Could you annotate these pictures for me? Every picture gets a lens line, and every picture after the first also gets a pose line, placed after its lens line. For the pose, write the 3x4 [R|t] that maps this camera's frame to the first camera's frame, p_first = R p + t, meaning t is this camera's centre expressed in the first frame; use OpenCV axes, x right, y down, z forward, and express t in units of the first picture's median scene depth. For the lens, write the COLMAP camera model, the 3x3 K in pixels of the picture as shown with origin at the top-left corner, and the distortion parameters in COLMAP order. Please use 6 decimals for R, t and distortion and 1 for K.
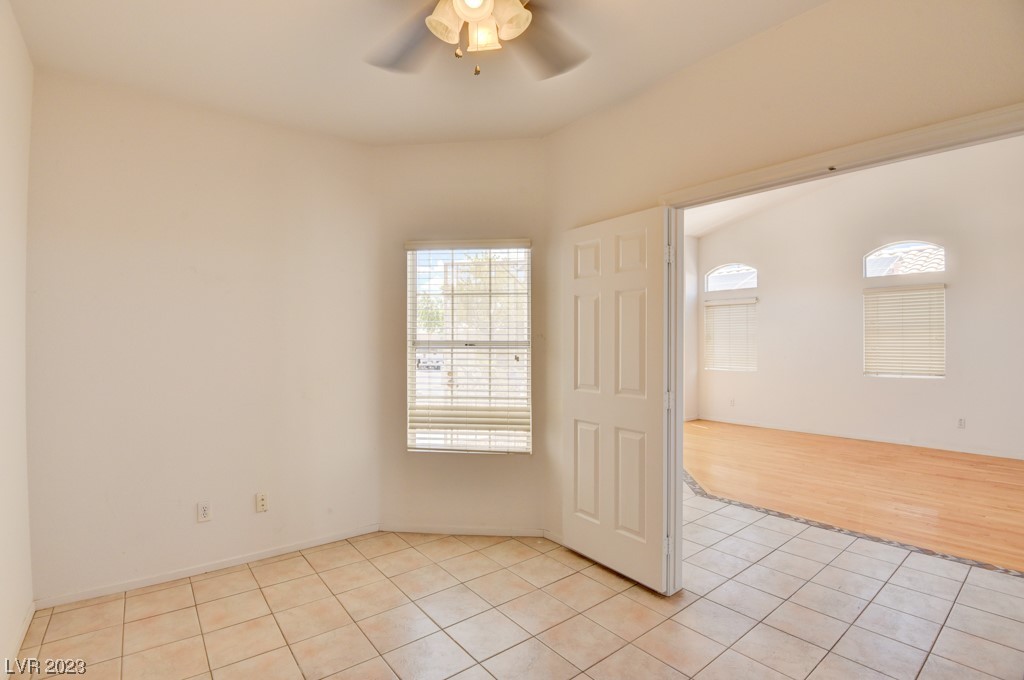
lens RADIAL K [[474.7, 0, 512.0], [0, 474.7, 340.0], [0, 0, 1]] dist [-0.017633, -0.015853]
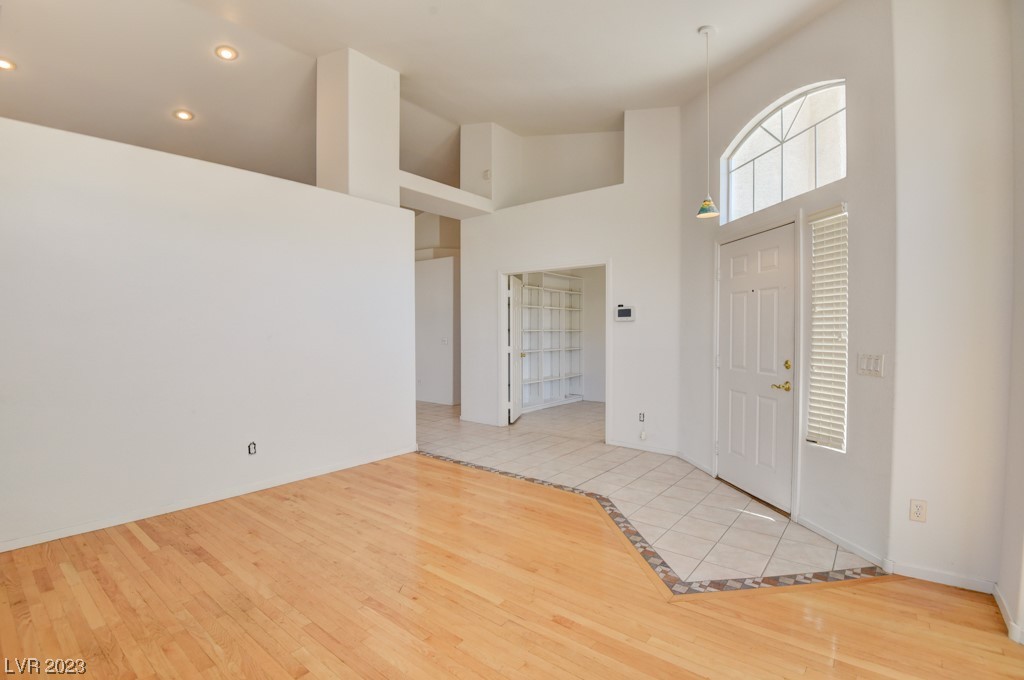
lens RADIAL K [[474.7, 0, 512.0], [0, 474.7, 340.0], [0, 0, 1]] dist [-0.017633, -0.015853]
pose [[-0.975053, 0.006863, -0.221864, 0.625399], [0.002498, 0.999798, 0.019947, 0.012450], [0.221956, 0.018895, -0.974874, 1.498488]]
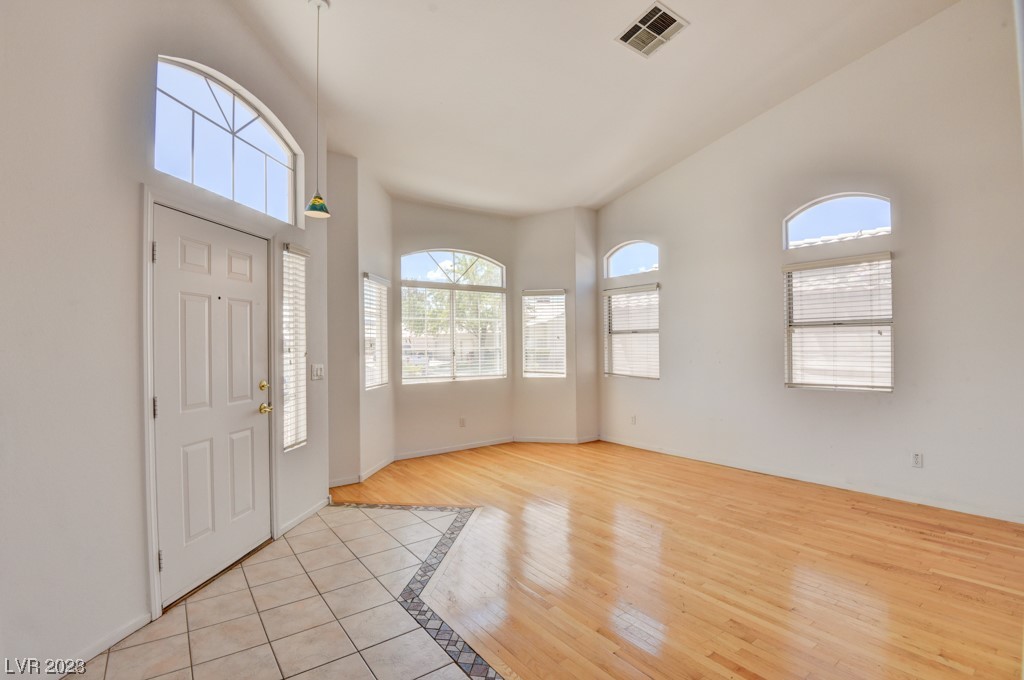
lens RADIAL K [[474.7, 0, 512.0], [0, 474.7, 340.0], [0, 0, 1]] dist [-0.017633, -0.015853]
pose [[0.999330, -0.008179, -0.035673, 0.458941], [0.007955, 0.999948, -0.006407, 0.006899], [0.035724, 0.006119, 0.999343, 0.338221]]
